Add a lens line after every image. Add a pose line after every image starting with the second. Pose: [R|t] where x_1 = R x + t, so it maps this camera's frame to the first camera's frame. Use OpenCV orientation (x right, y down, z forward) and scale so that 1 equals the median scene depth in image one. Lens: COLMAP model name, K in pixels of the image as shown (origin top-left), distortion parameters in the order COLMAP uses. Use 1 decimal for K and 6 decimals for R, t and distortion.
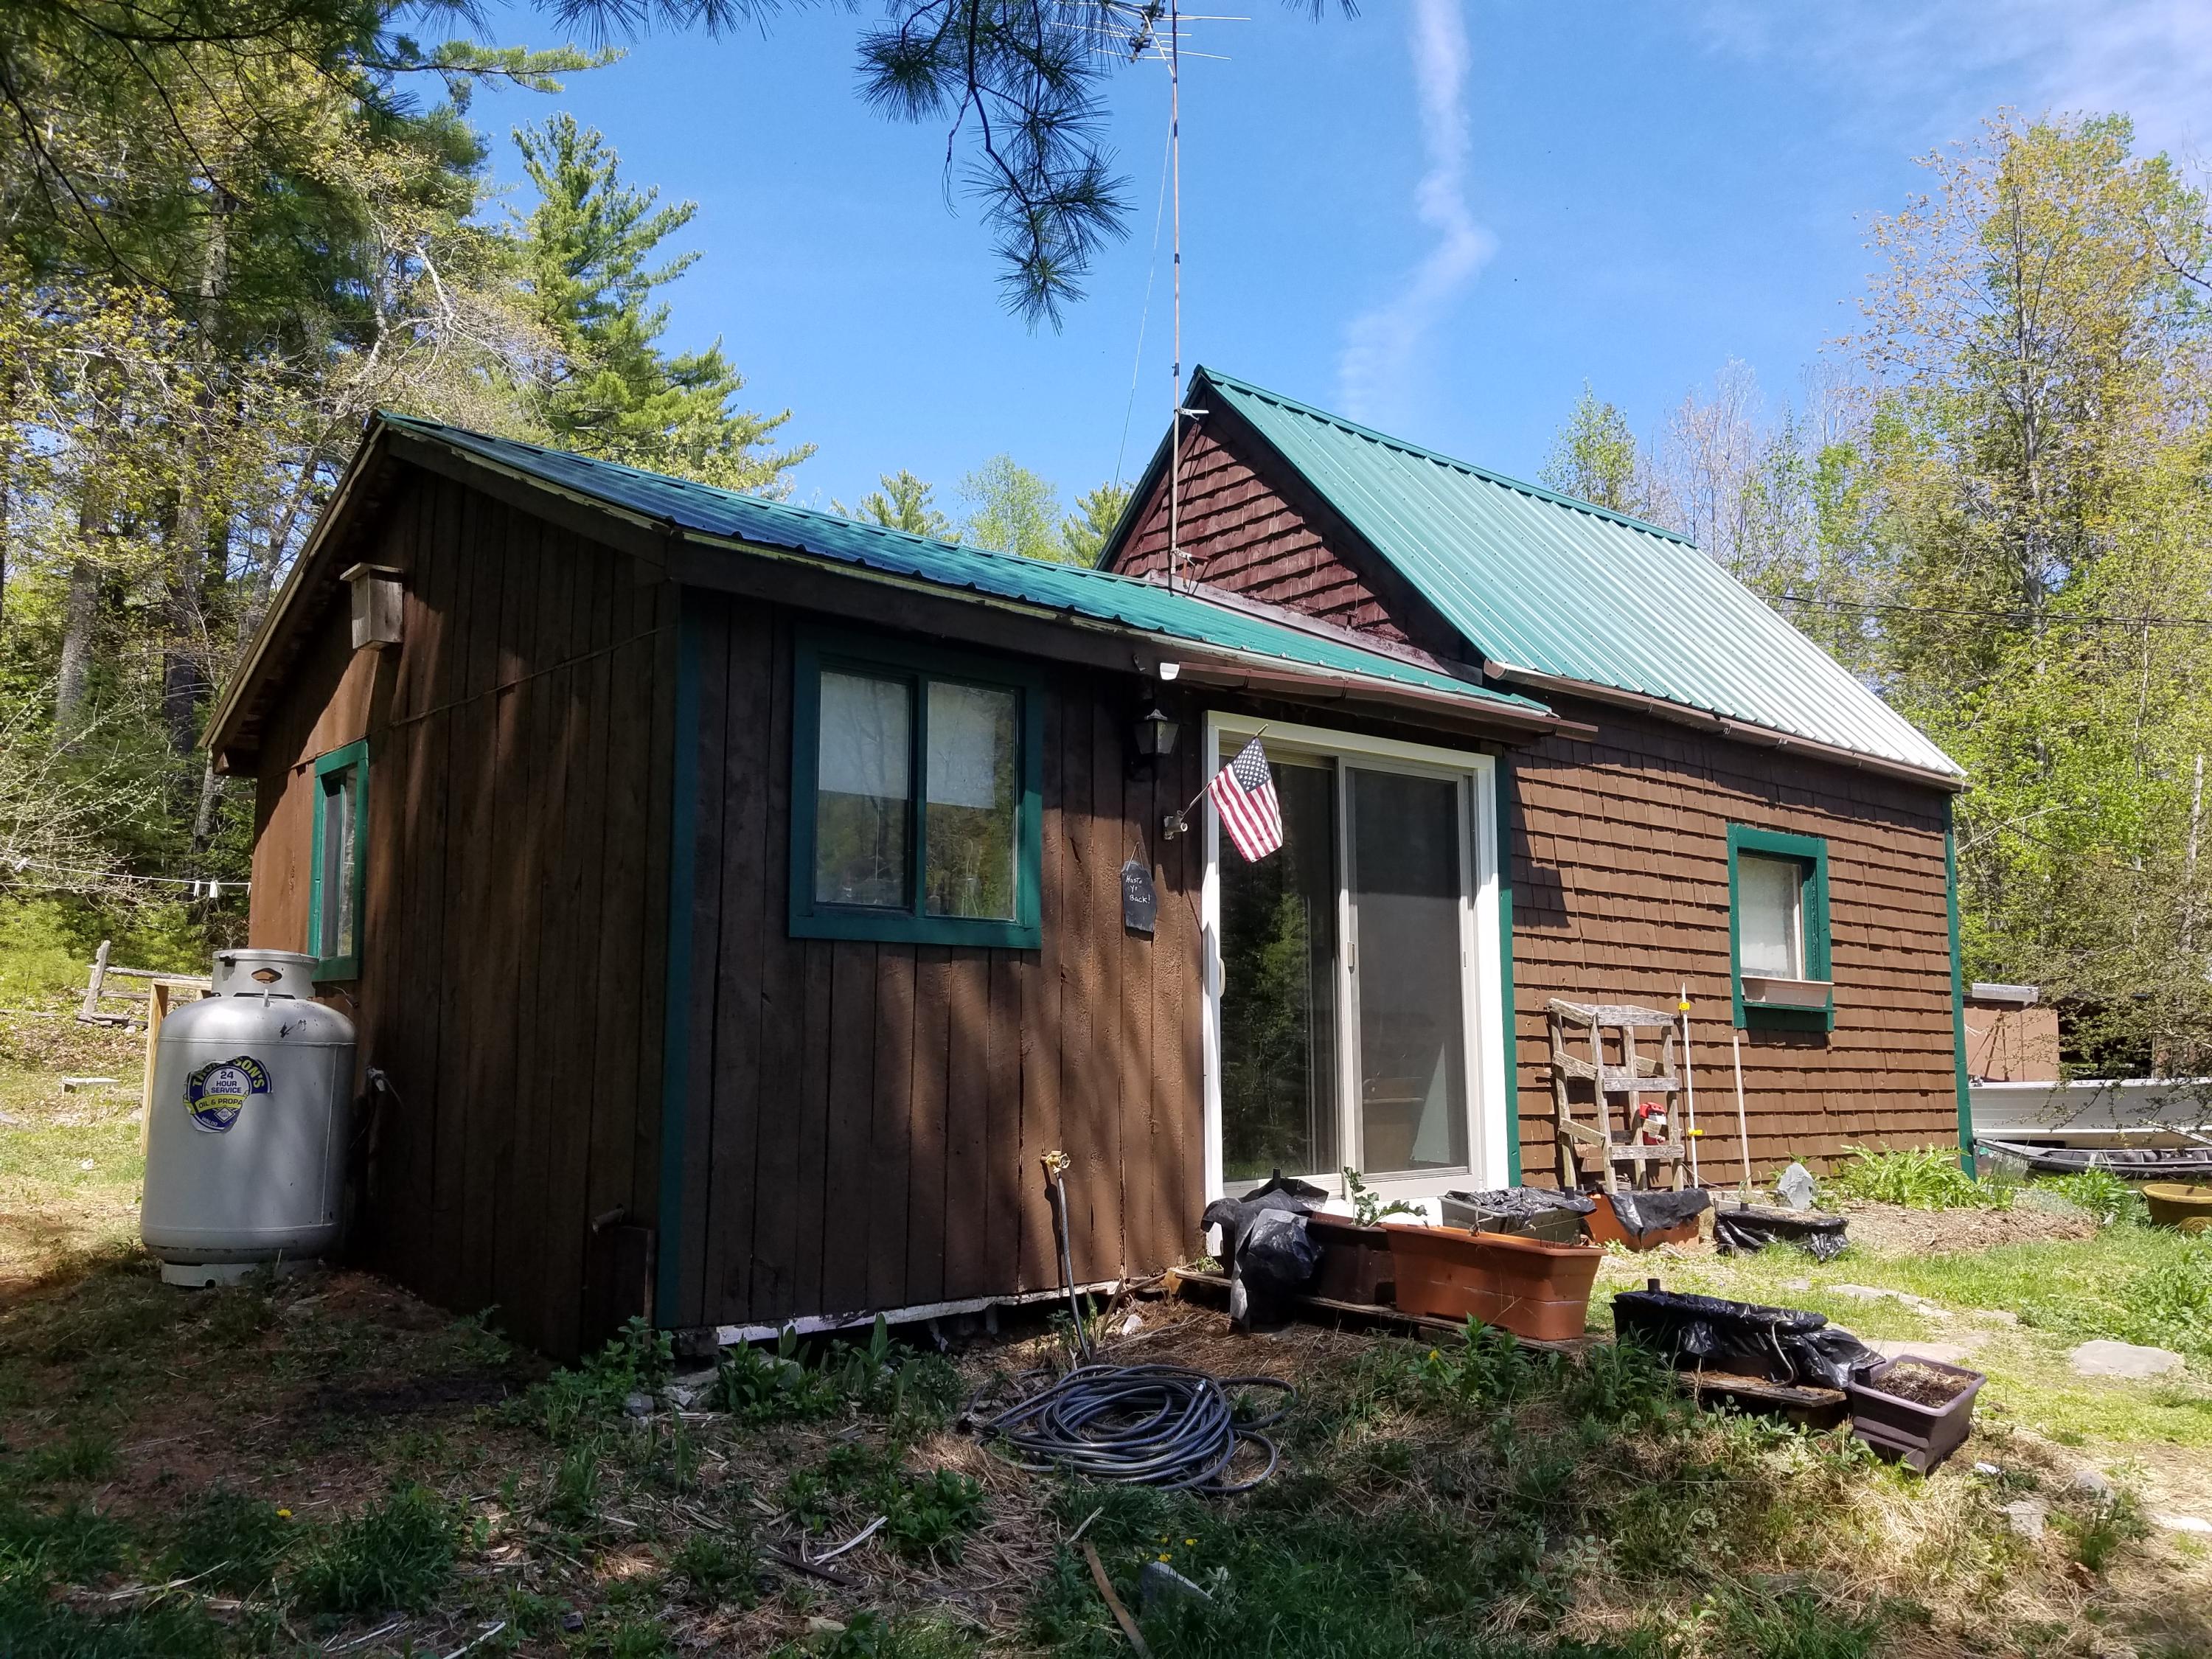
lens RADIAL K [[1794.8, 0, 1106.0], [0, 1794.8, 829.5], [0, 0, 1]] dist [0.002529, 0.000356]
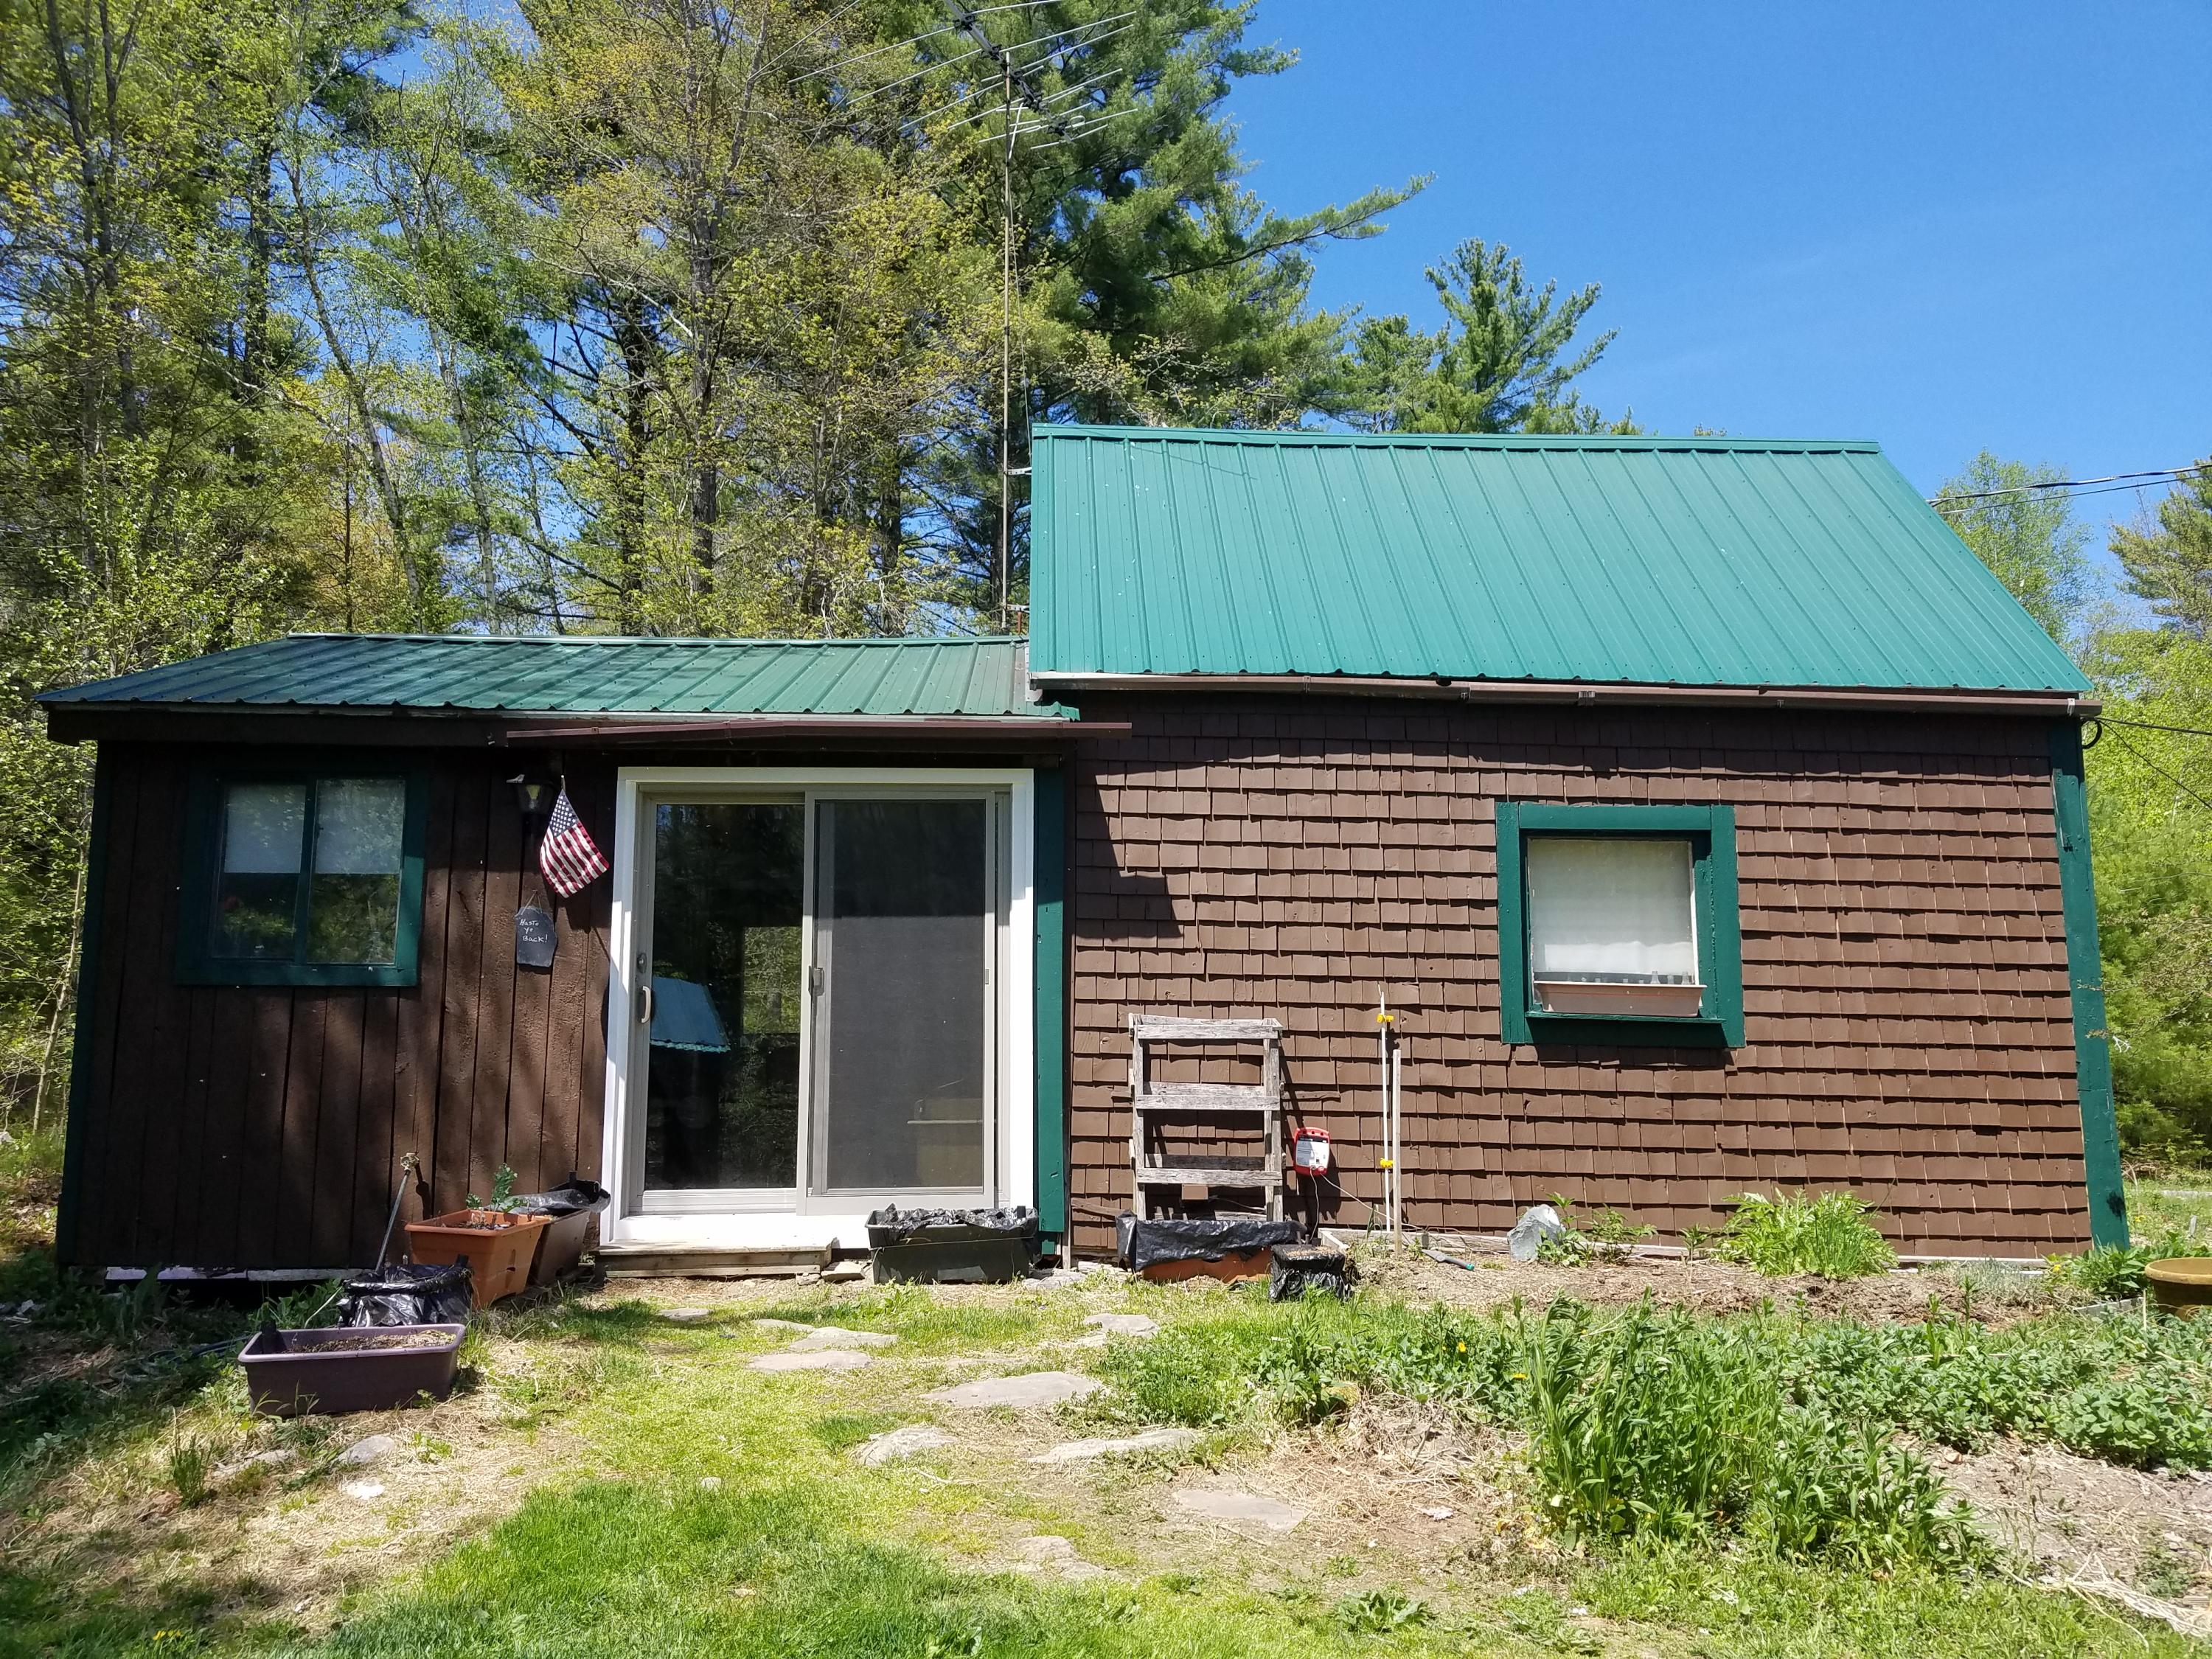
lens RADIAL K [[1806.3, 0, 1106.0], [0, 1806.3, 829.5], [0, 0, 1]] dist [0.057570, -0.001730]
pose [[0.781150, -0.110688, -0.614454, 0.790639], [0.076837, 0.993721, -0.081327, 0.070270], [0.619598, 0.016316, 0.784750, 0.229555]]
